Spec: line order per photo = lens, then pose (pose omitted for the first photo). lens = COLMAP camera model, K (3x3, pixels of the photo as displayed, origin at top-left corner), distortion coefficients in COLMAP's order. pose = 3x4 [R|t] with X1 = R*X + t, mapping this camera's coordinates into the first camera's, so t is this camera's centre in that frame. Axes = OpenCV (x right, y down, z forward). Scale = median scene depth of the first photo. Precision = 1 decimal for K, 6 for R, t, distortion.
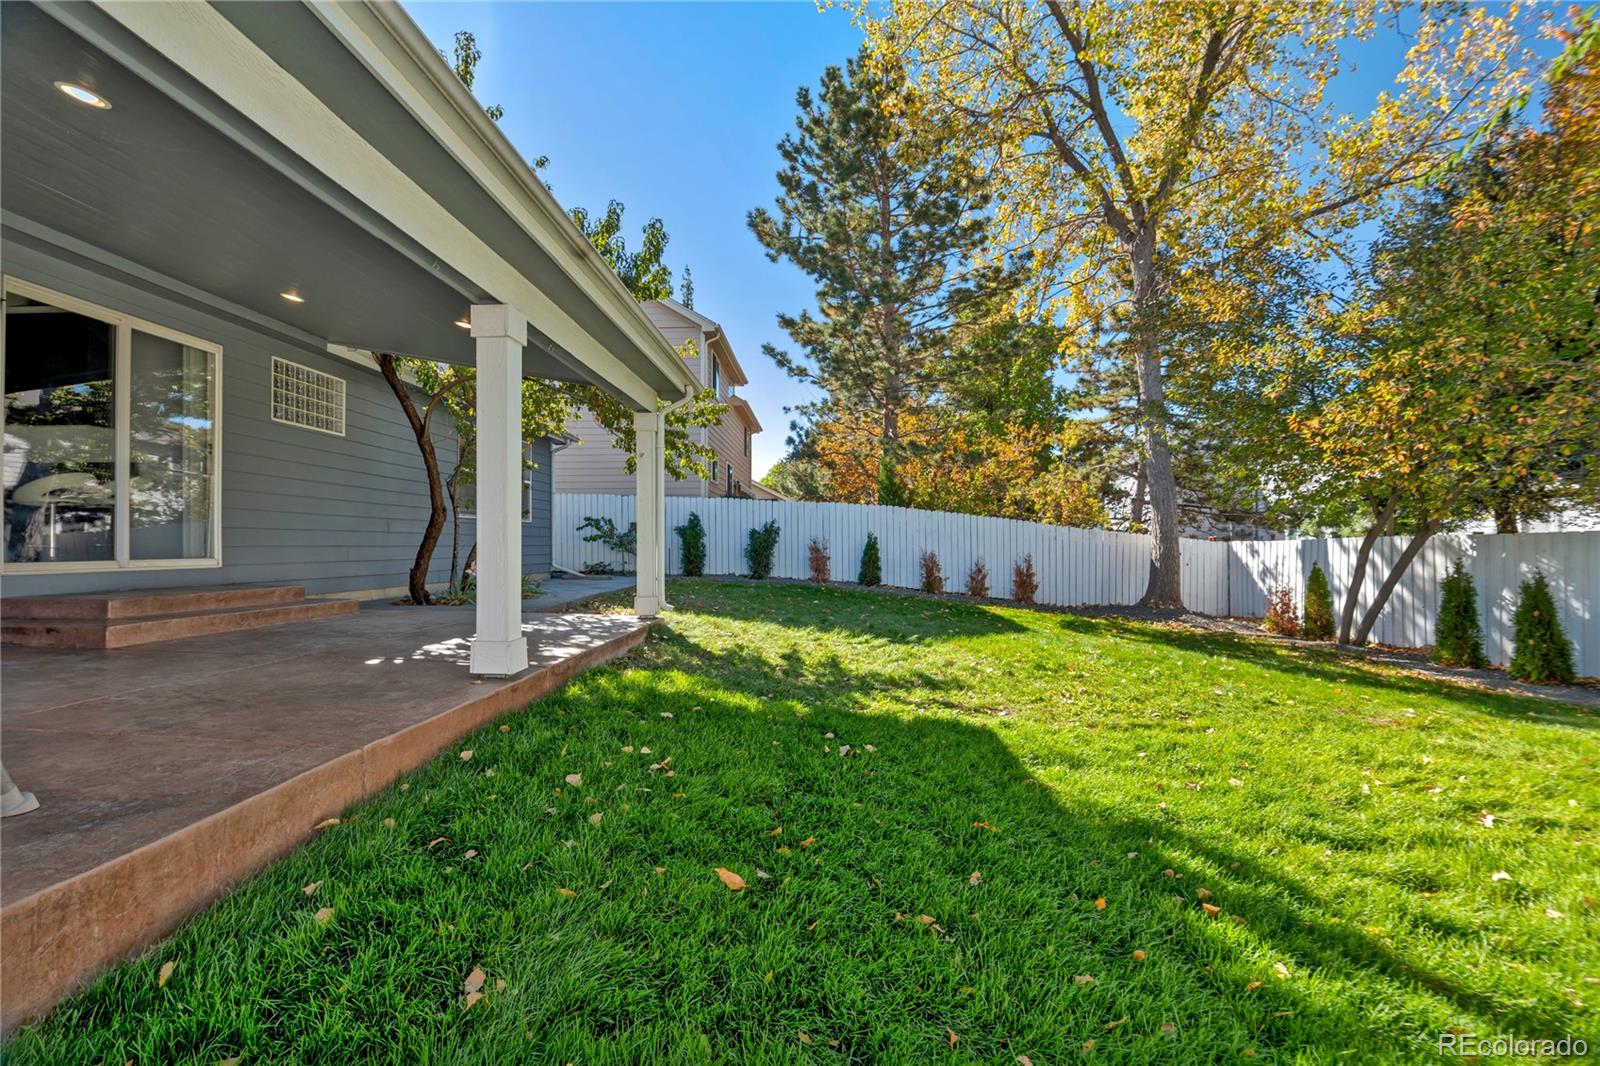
lens RADIAL K [[727.2, 0, 793.2], [0, 727.2, 539.5], [0, 0, 1]] dist [-0.001434, 0.000058]
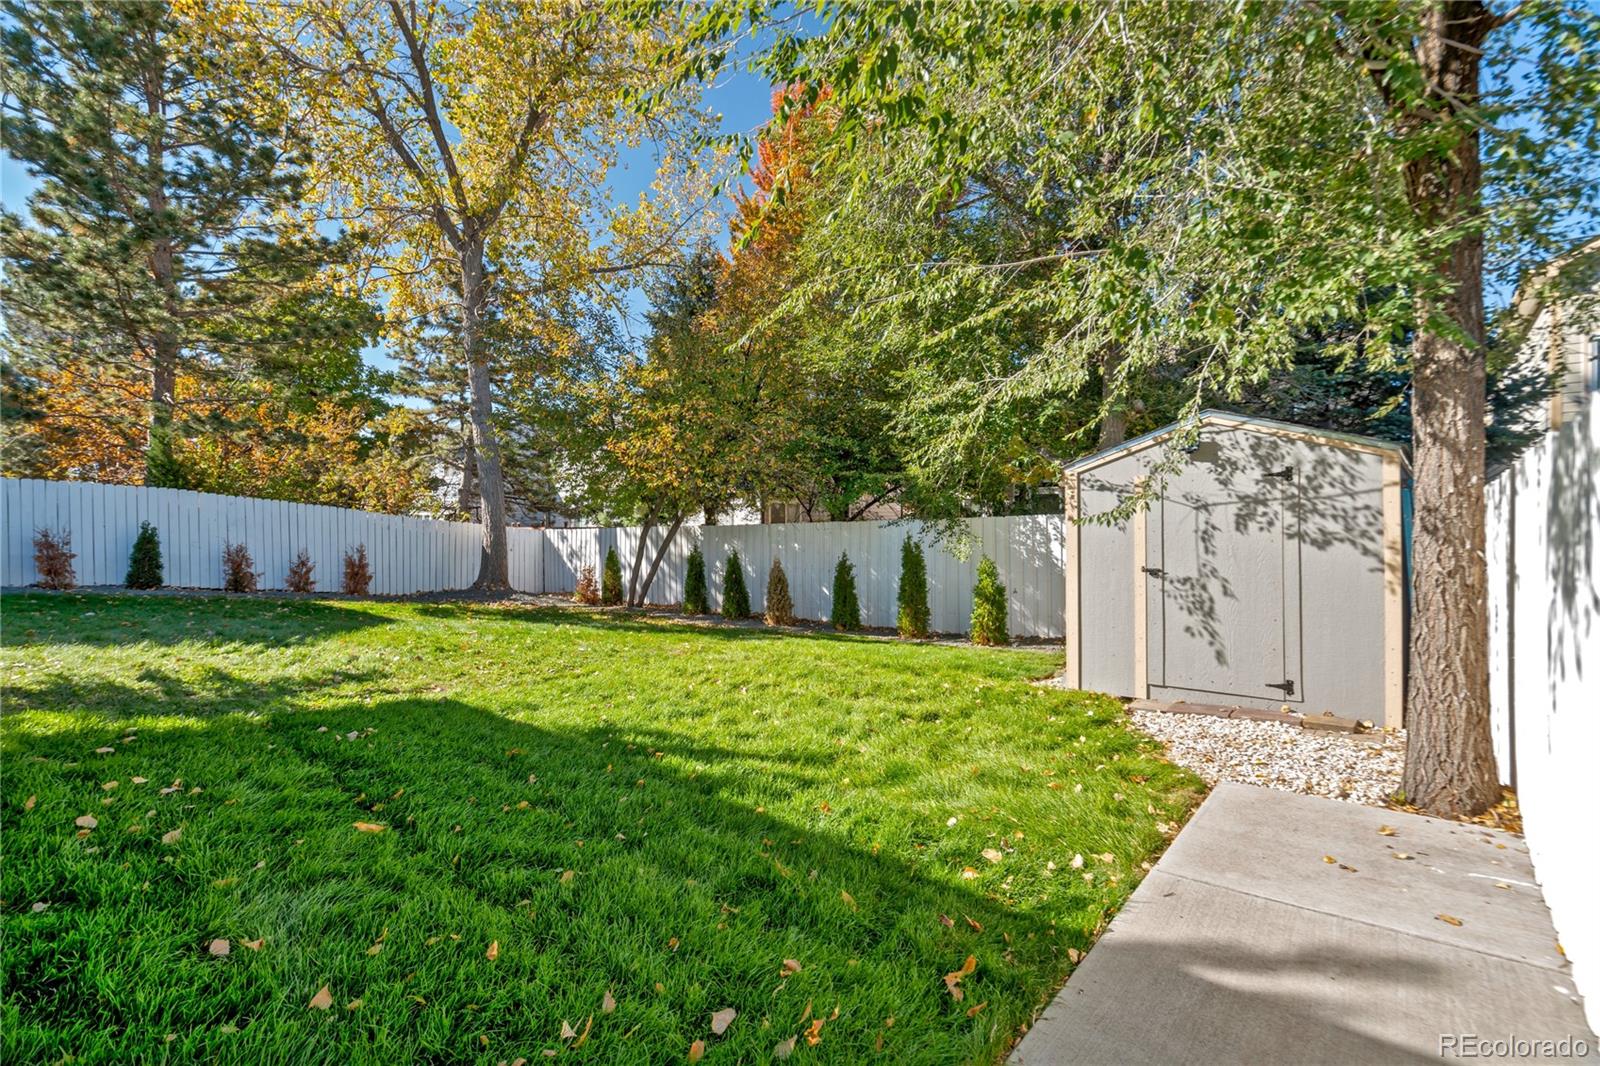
lens RADIAL K [[727.2, 0, 793.9], [0, 727.2, 526.5], [0, 0, 1]] dist [-0.001402, 0.000741]
pose [[0.614124, -0.004836, 0.789195, -0.089229], [0.000818, 0.999985, 0.005491, -0.008682], [-0.789209, -0.002726, 0.614119, -0.050365]]
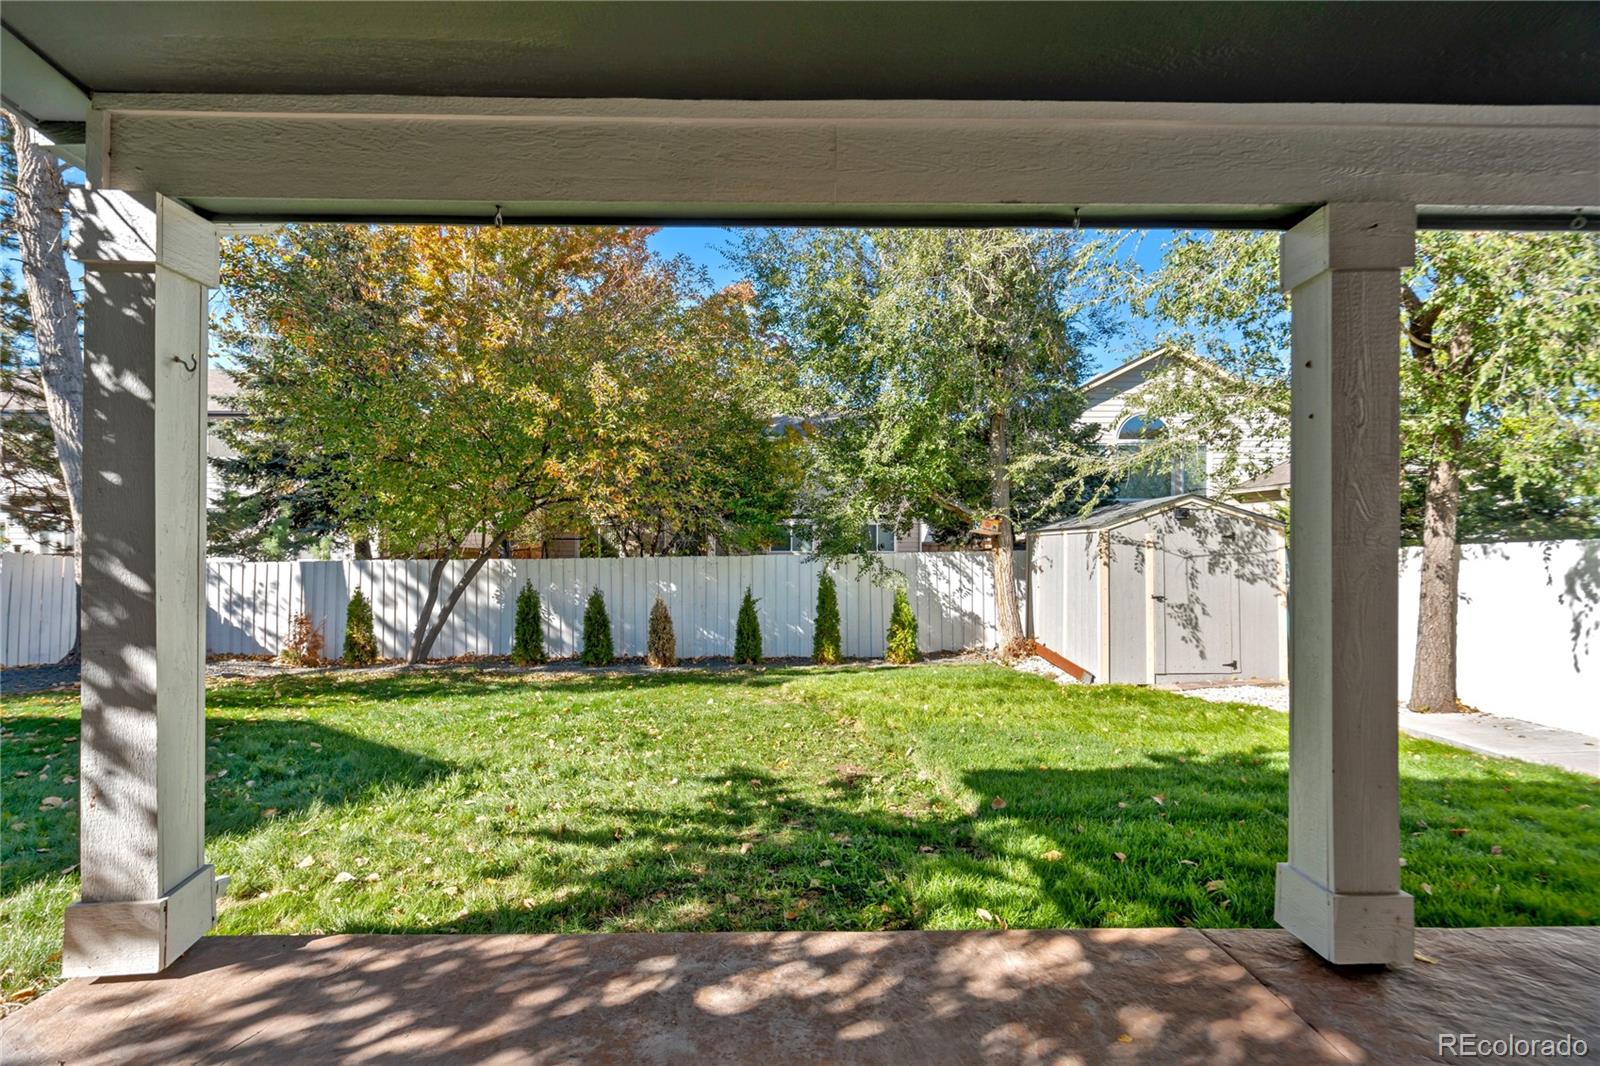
lens RADIAL K [[735.2, 0, 799.0], [0, 735.2, 543.5], [0, 0, 1]] dist [0.000705, 0.000549]
pose [[-0.055493, 0.000482, 0.998459, -0.237363], [-0.010557, 0.999944, -0.001070, -0.024776], [-0.998403, -0.010600, -0.055485, 0.379820]]
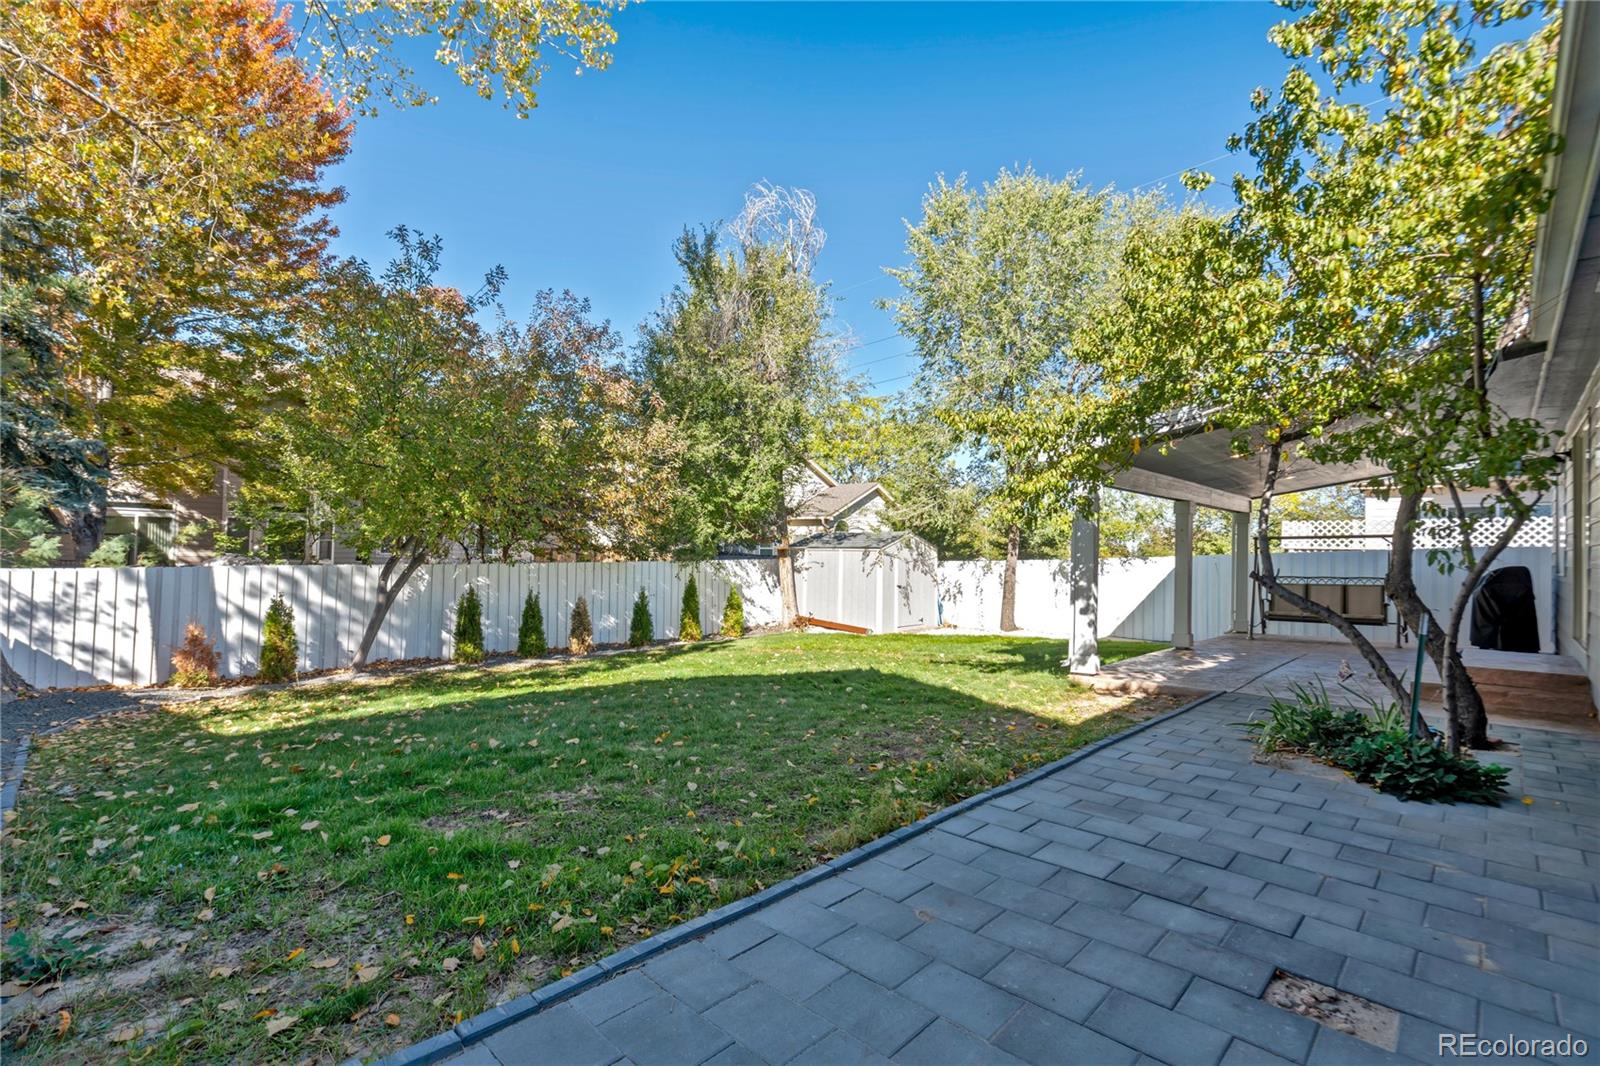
lens RADIAL K [[727.2, 0, 793.2], [0, 727.2, 539.5], [0, 0, 1]] dist [-0.001434, 0.000058]
pose [[-0.750366, 0.002068, 0.661019, -0.245100], [-0.031502, 0.998747, -0.038884, -0.005914], [-0.660272, -0.050001, -0.749361, 1.003975]]
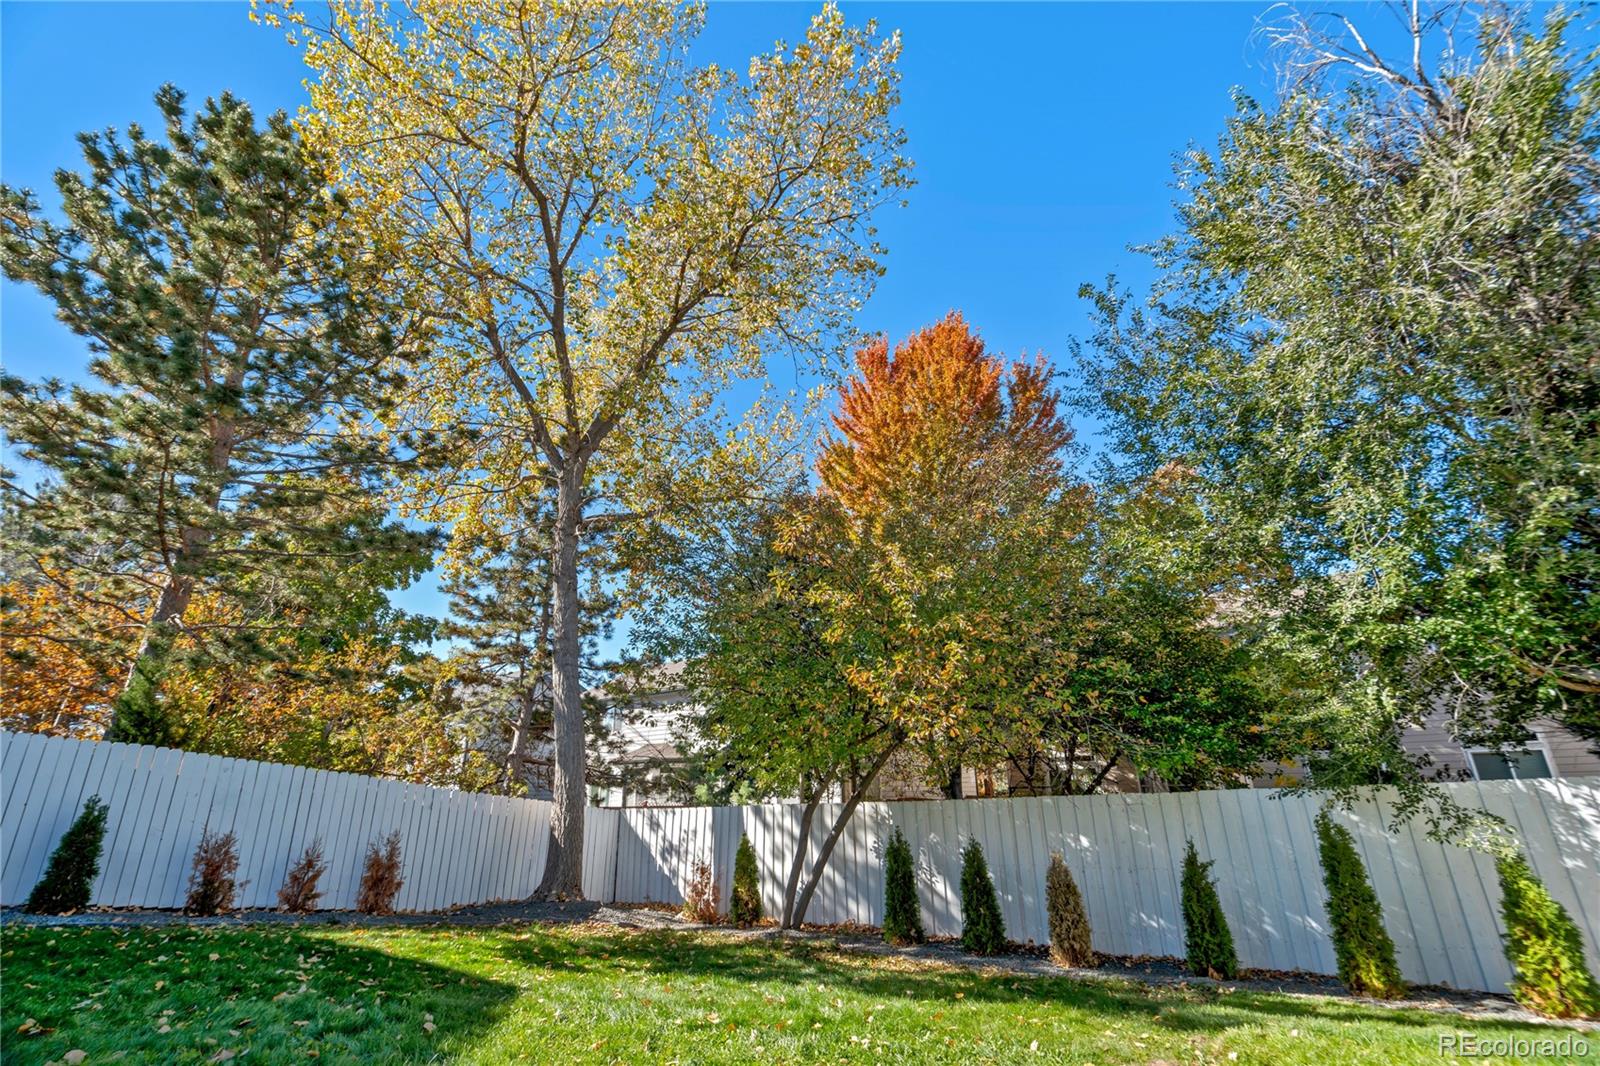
lens RADIAL K [[721.6, 0, 794.9], [0, 721.6, 530.5], [0, 0, 1]] dist [-0.002690, 0.000586]
pose [[0.581203, 0.285421, 0.762061, -0.049325], [0.003116, 0.935684, -0.352826, -0.004438], [-0.813752, 0.207438, 0.542933, 0.294466]]
